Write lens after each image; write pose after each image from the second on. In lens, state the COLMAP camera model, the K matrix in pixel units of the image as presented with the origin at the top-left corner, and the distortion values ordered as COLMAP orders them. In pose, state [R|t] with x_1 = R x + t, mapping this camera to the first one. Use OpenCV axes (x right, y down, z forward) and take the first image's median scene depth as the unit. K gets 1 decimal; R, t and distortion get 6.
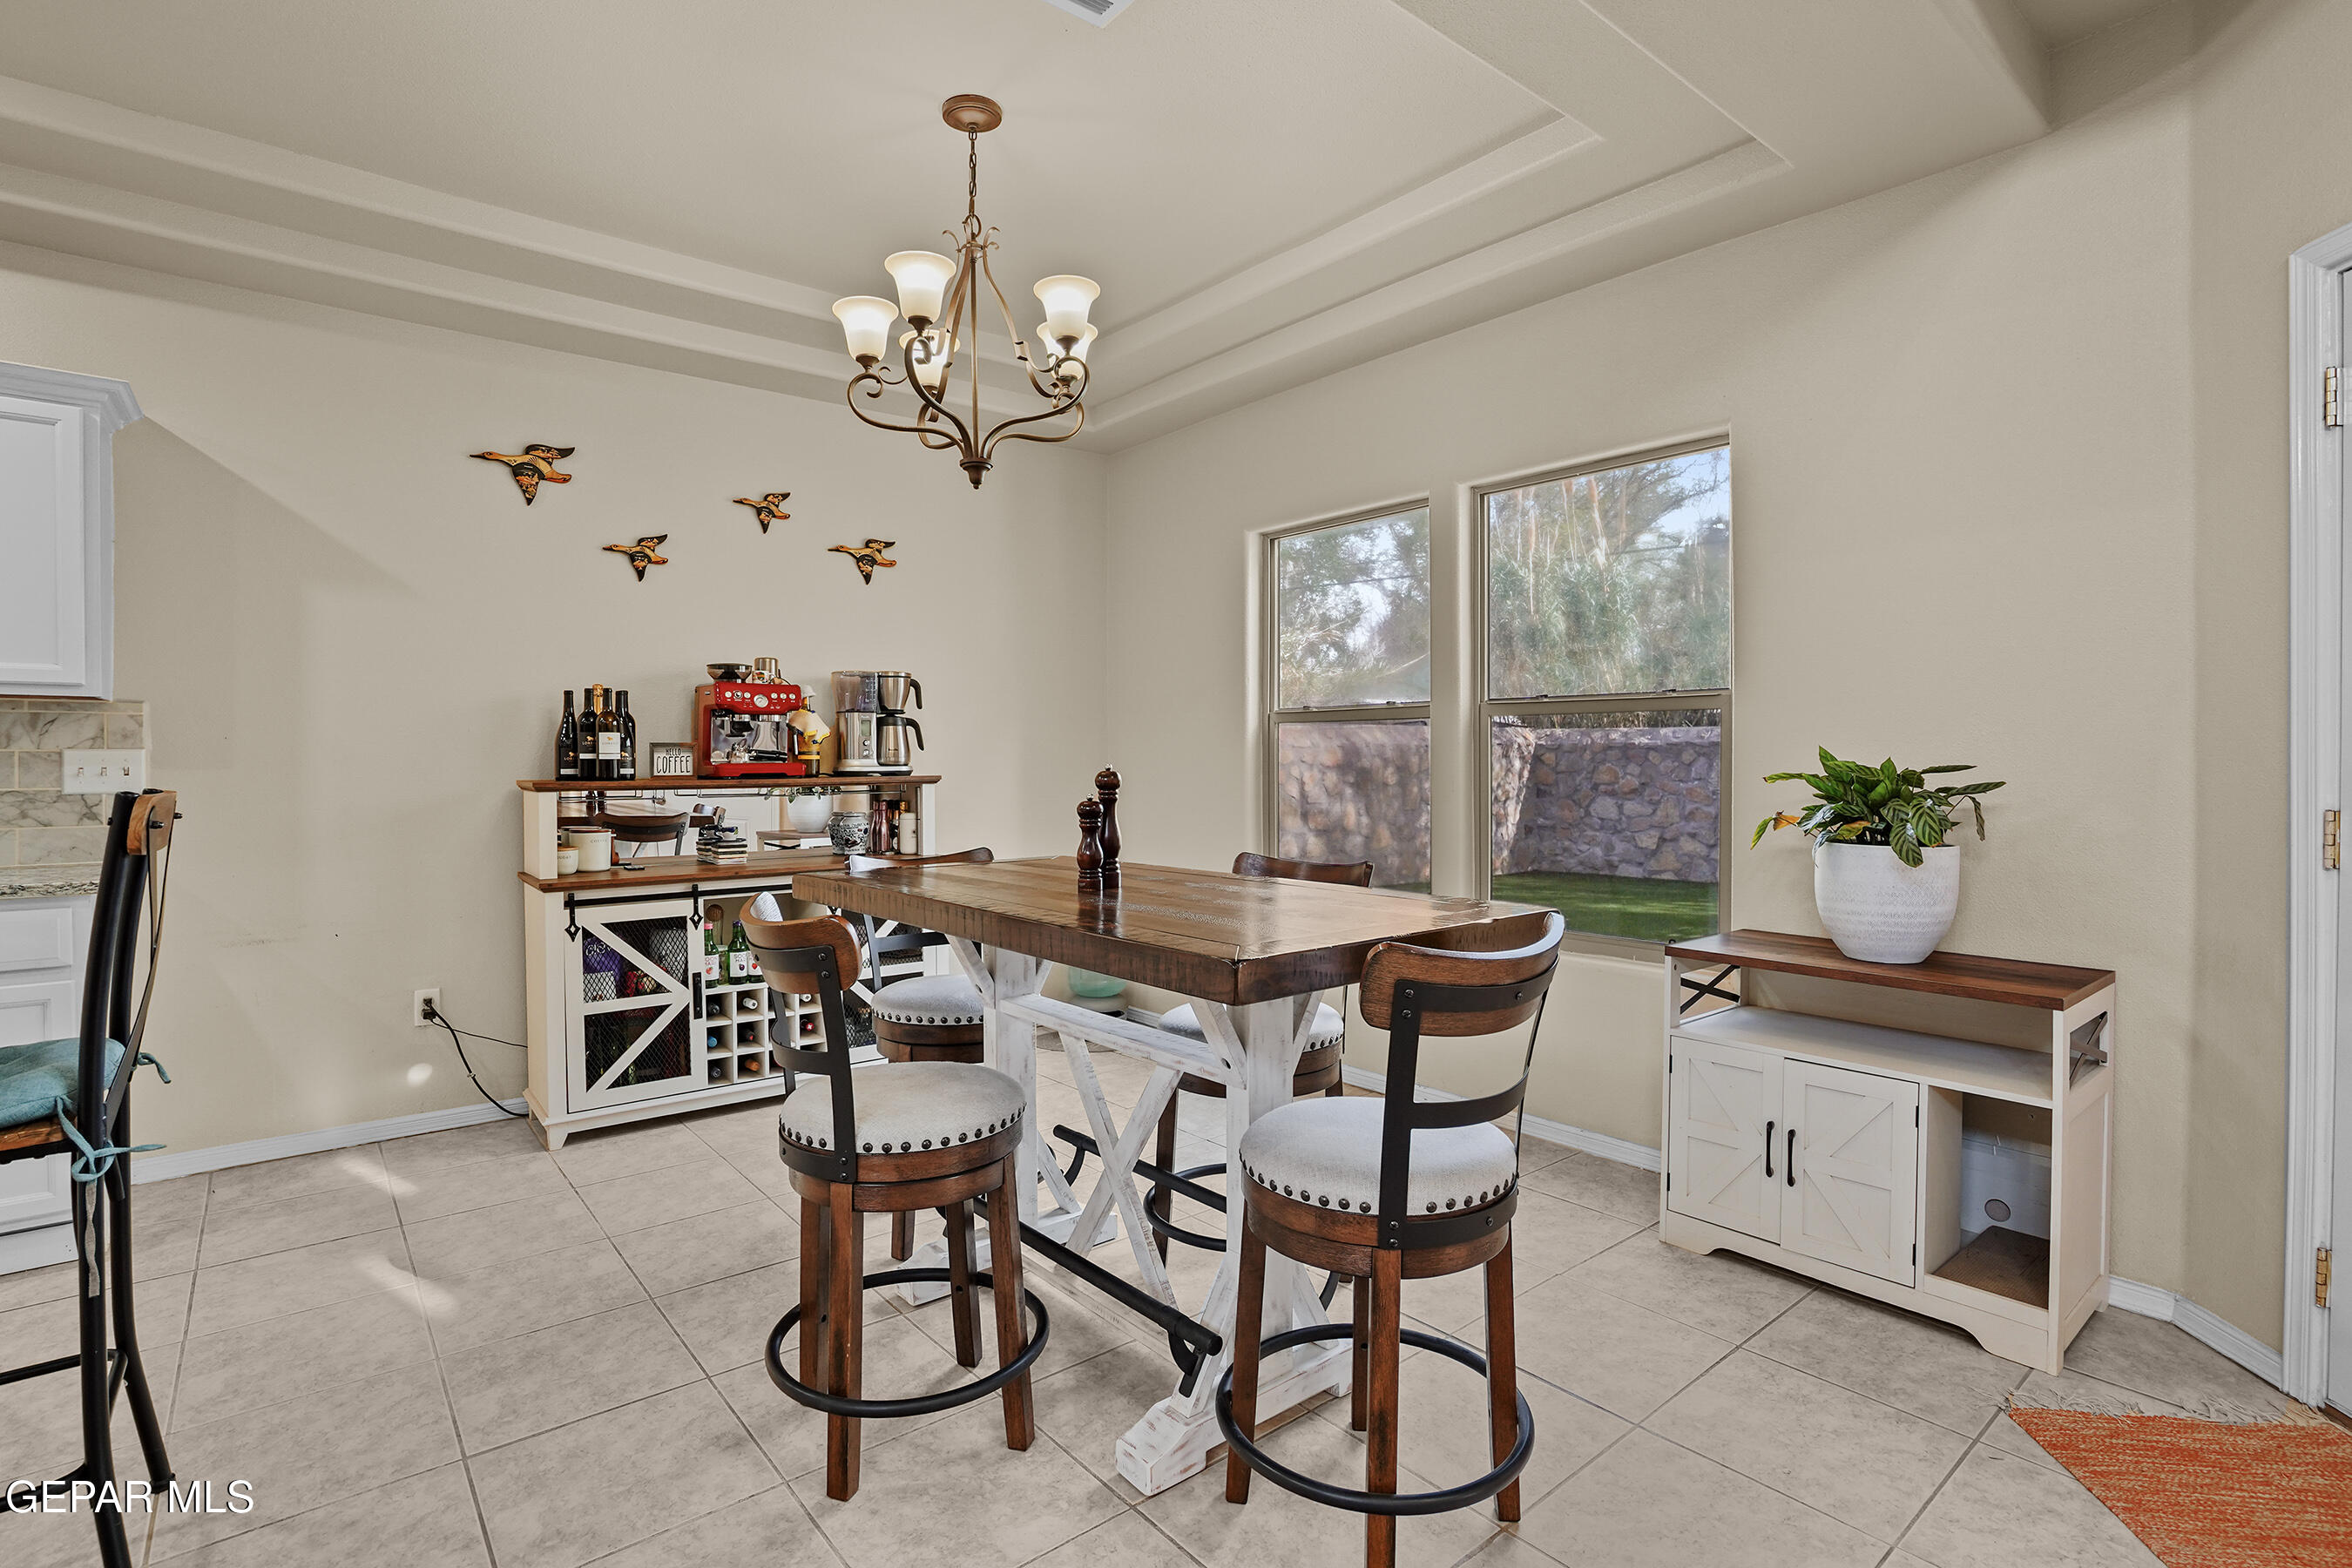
lens RADIAL K [[1102.8, 0, 1176.0], [0, 1102.8, 784.0], [0, 0, 1]] dist [-0.072118, 0.031777]
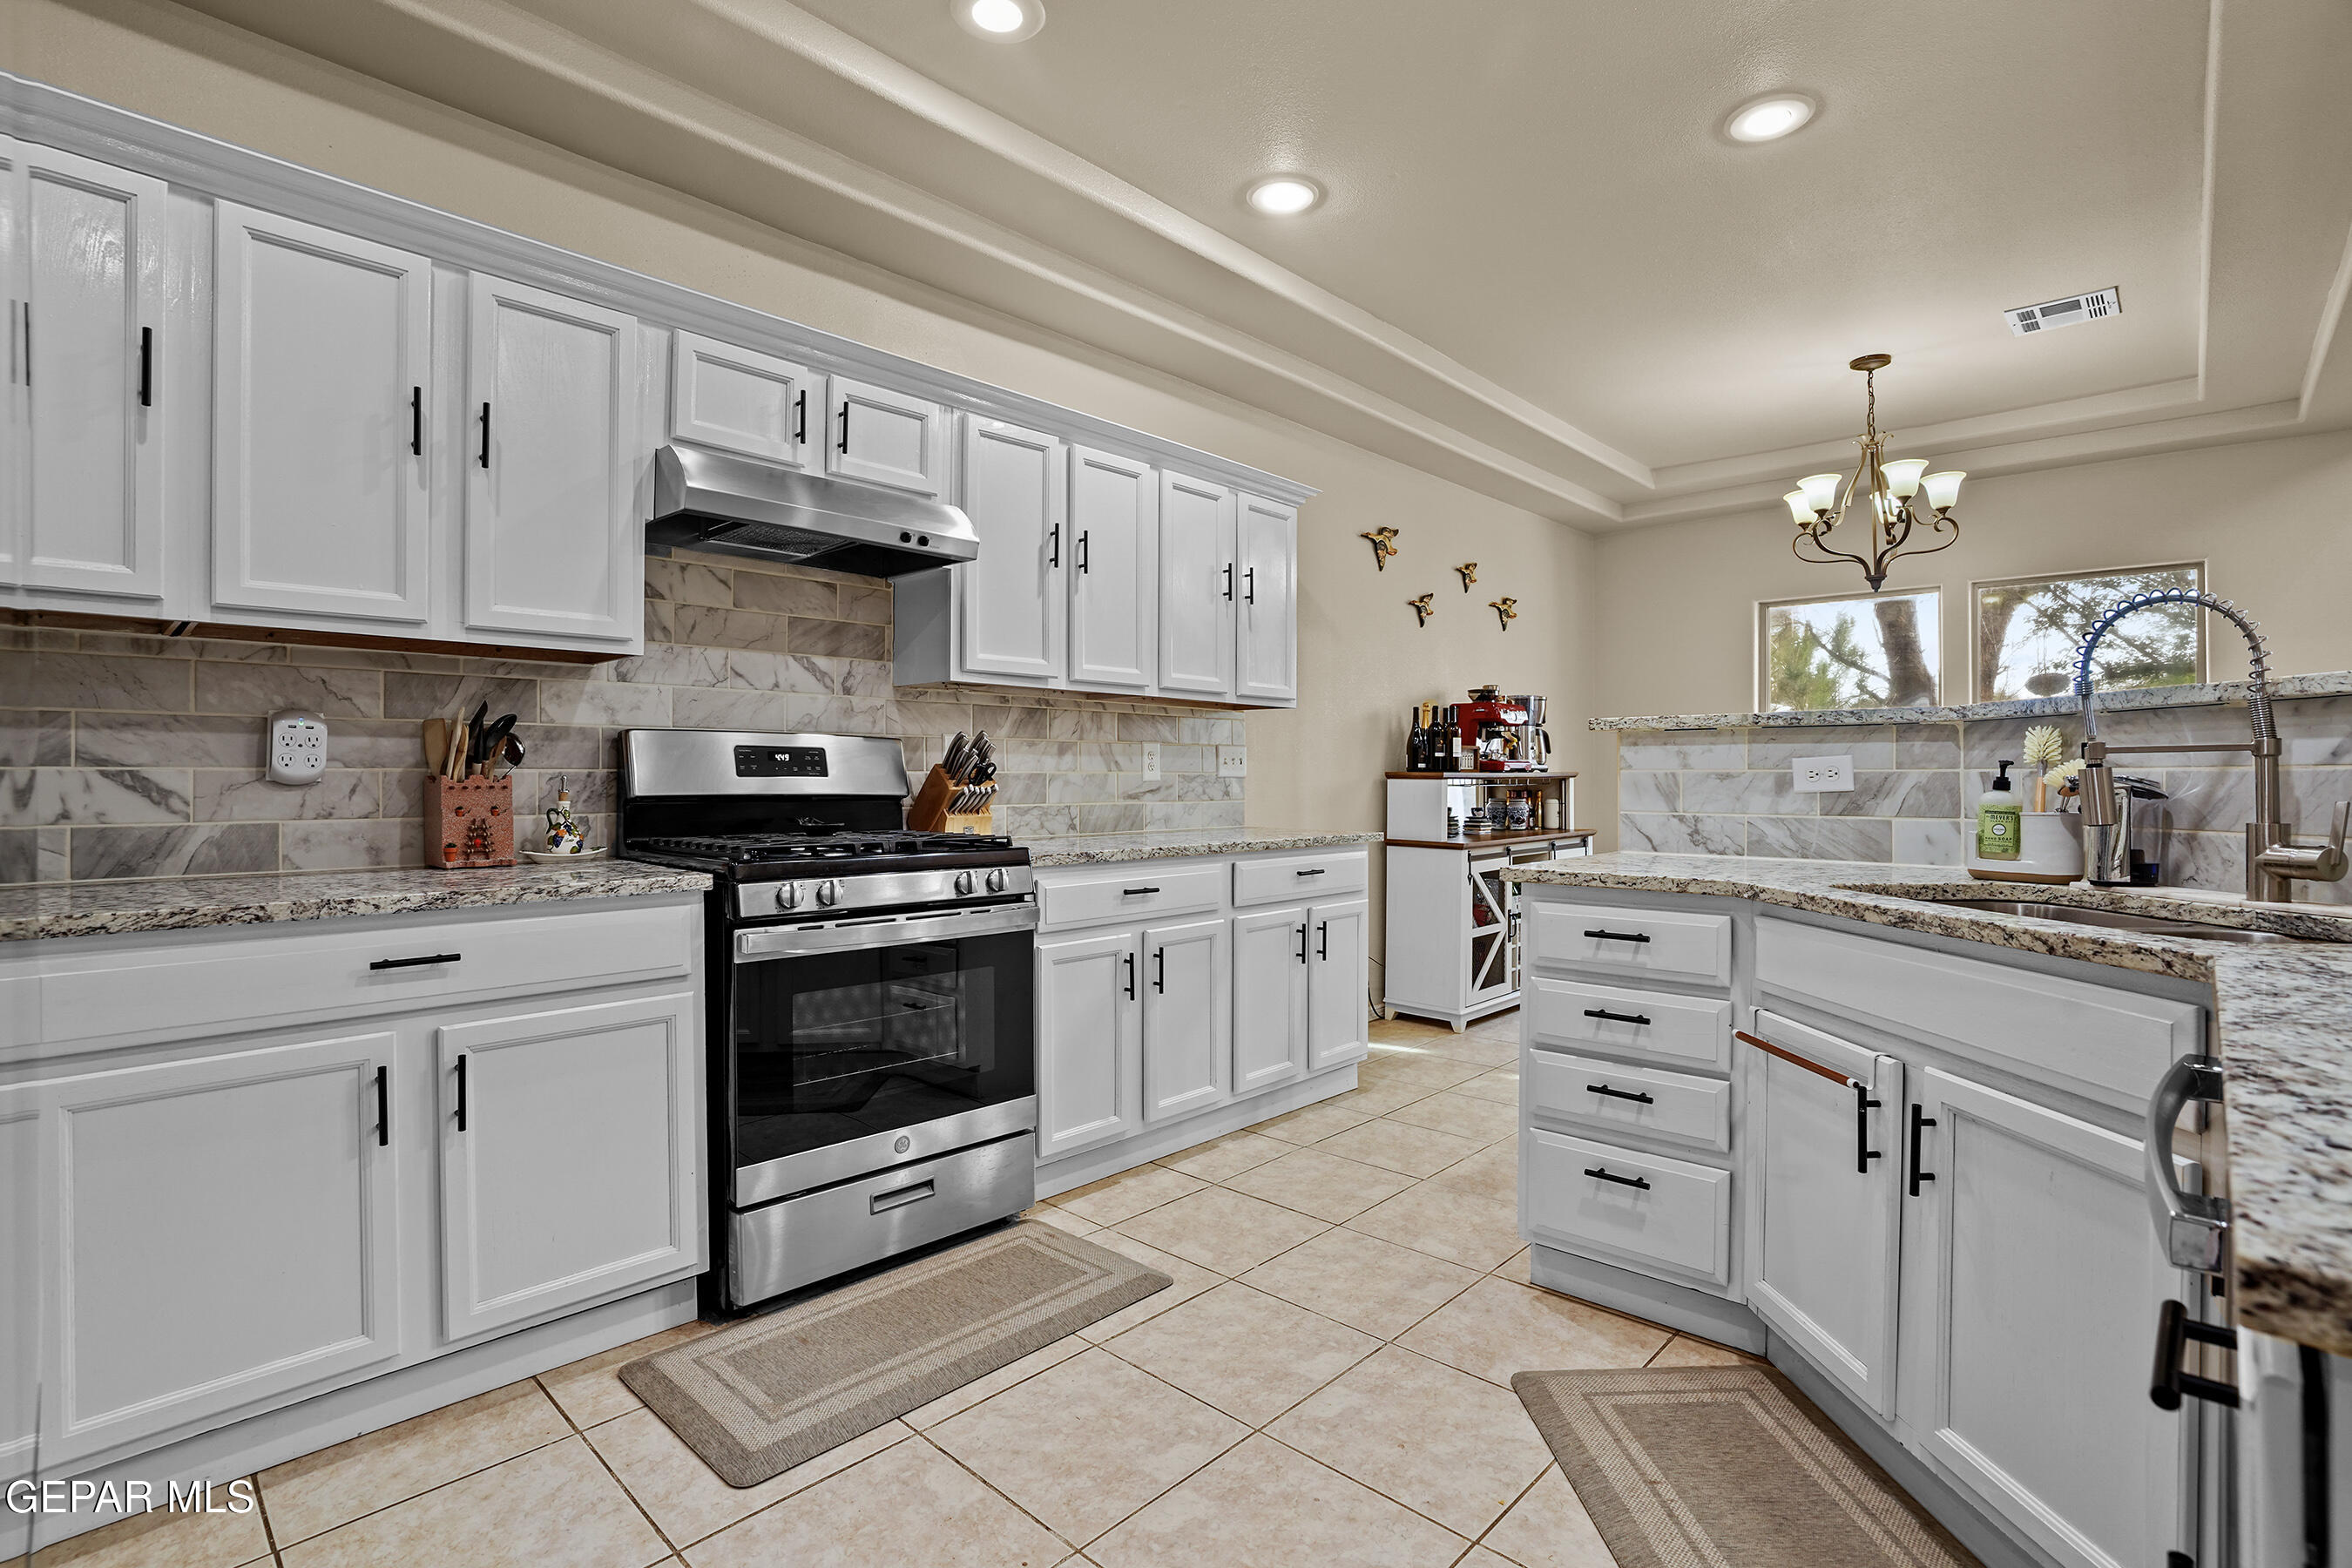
lens RADIAL K [[1111.0, 0, 1157.6], [0, 1111.0, 774.3], [0, 0, 1]] dist [-0.064388, 0.026095]
pose [[0.993945, 0.001912, 0.109860, -1.022288], [0.000803, 0.999695, -0.024664, 0.032987], [-0.109874, 0.024603, 0.993641, -0.354197]]
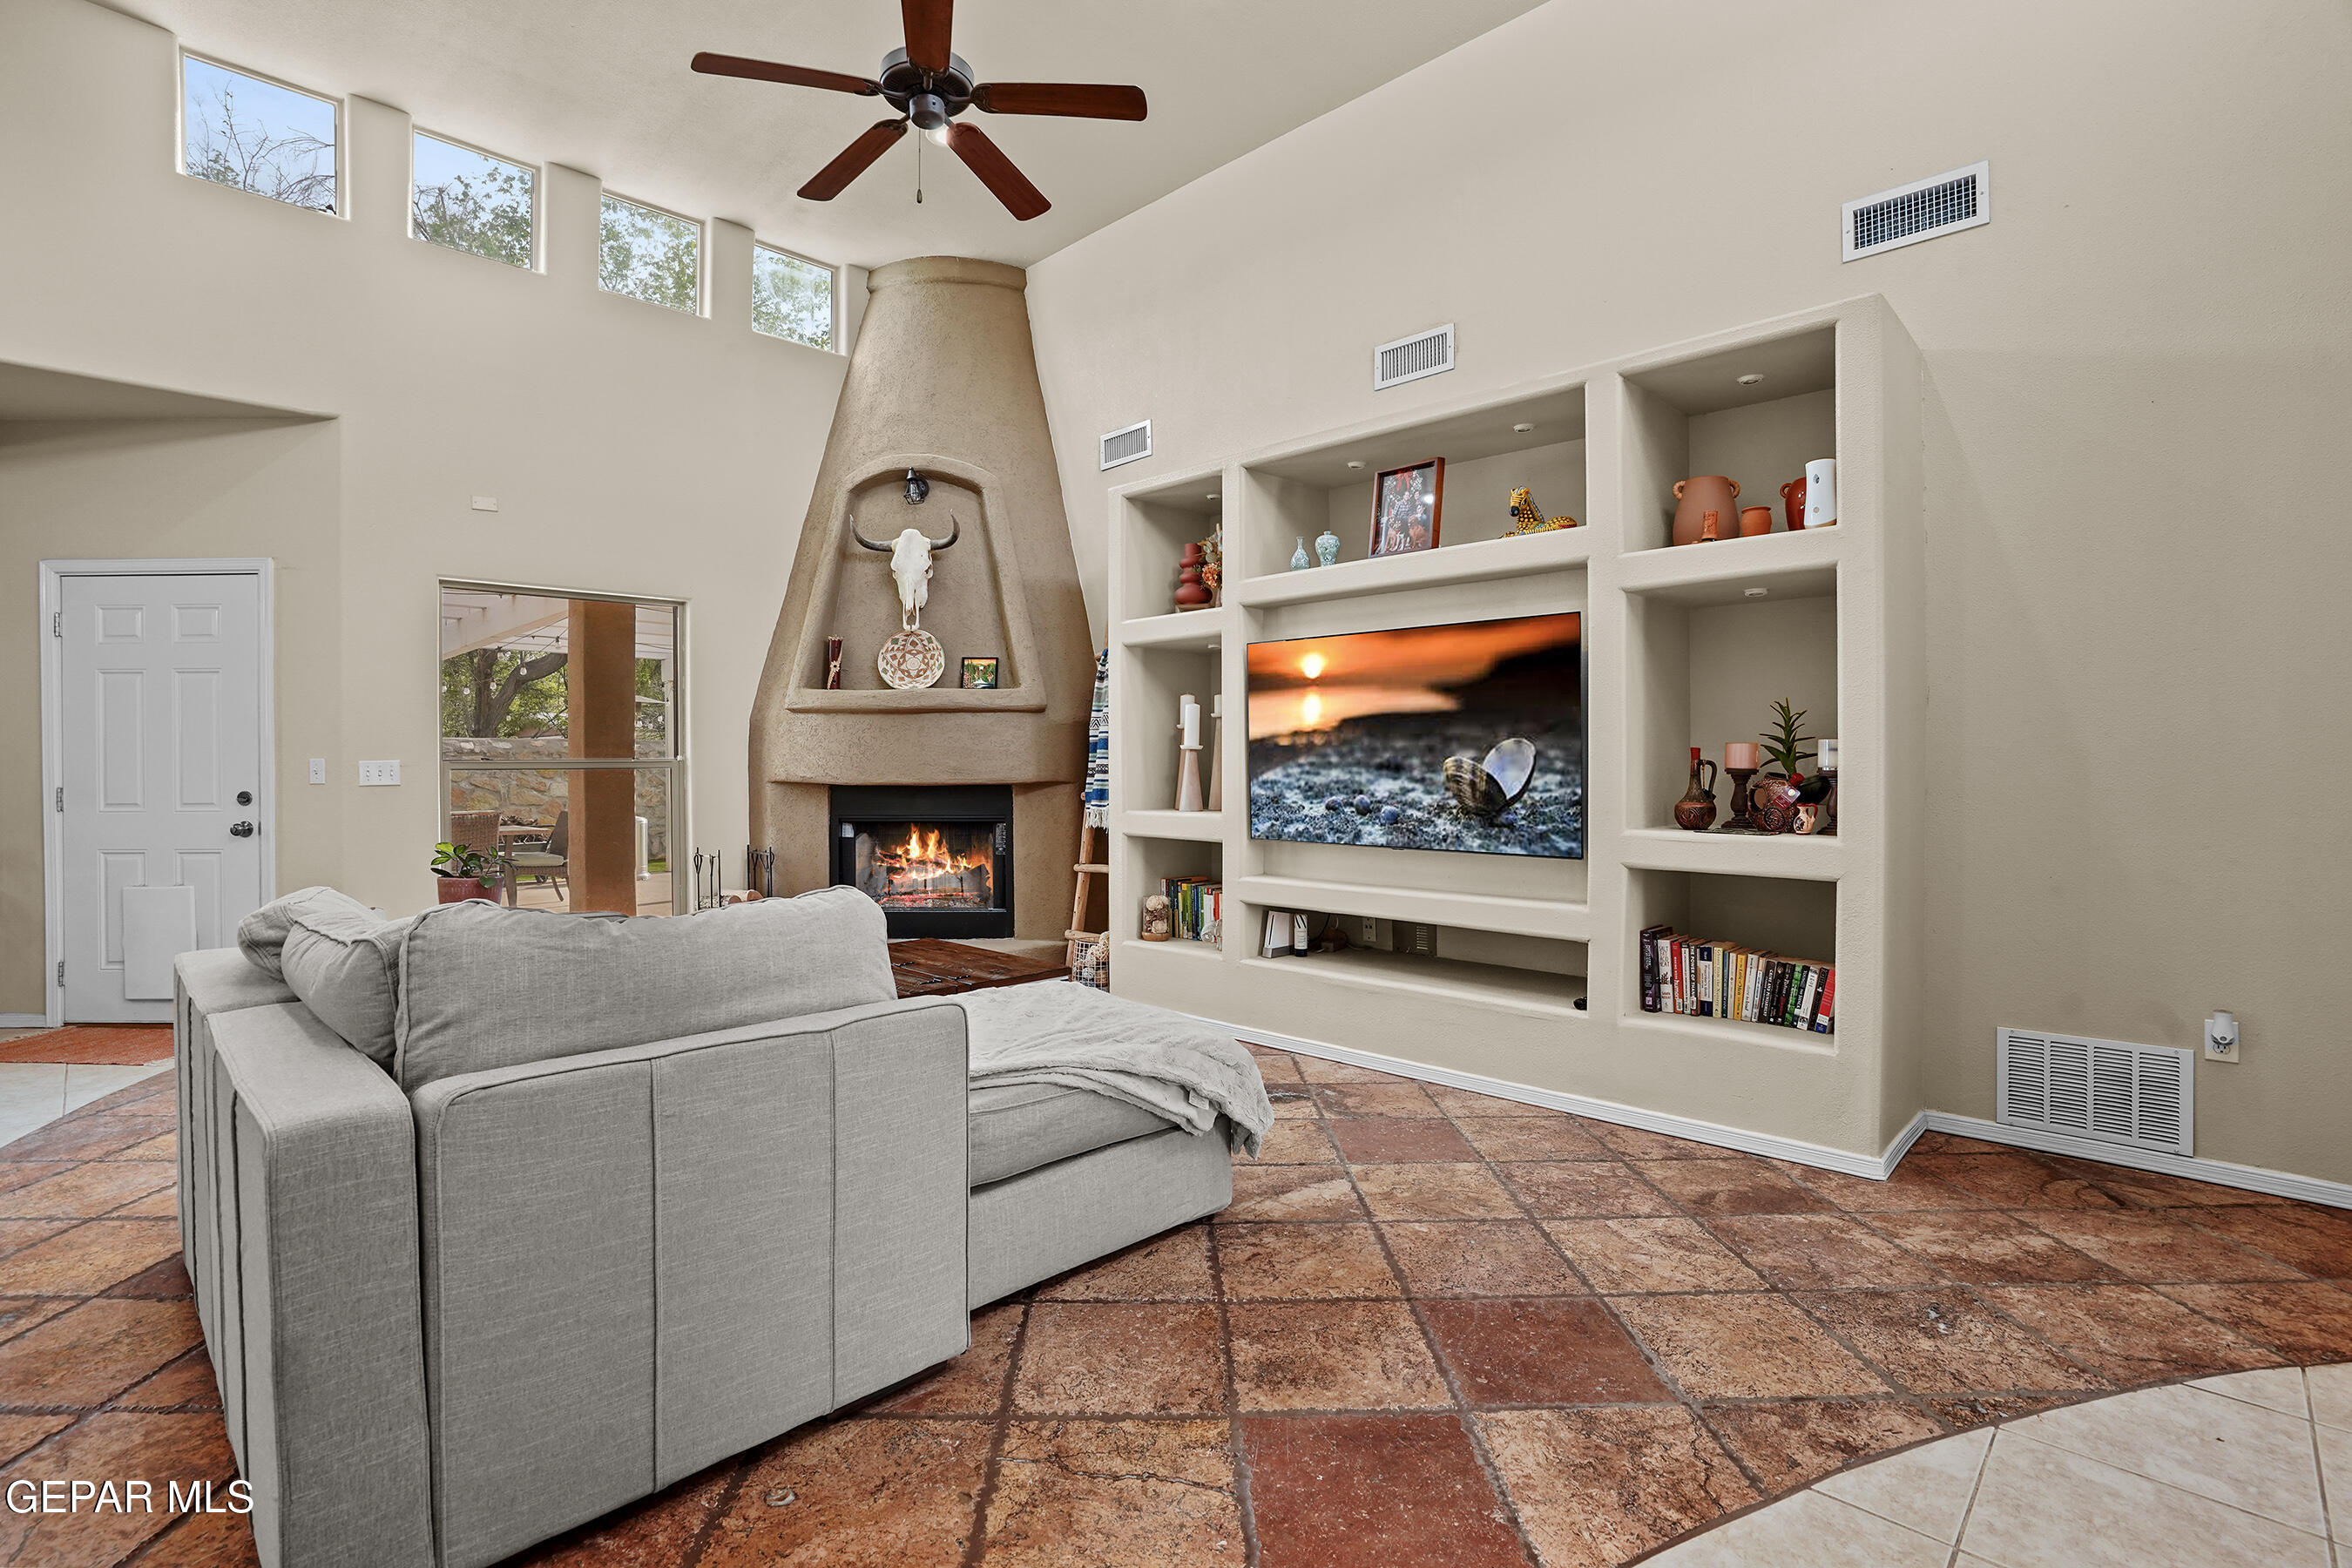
lens RADIAL K [[1111.0, 0, 1157.6], [0, 1111.0, 774.3], [0, 0, 1]] dist [-0.064388, 0.026095]
pose [[-0.105416, -0.007877, 0.994397, -0.892513], [0.023412, 0.999672, 0.010401, 0.015466], [-0.994153, 0.024377, -0.105197, -0.695011]]
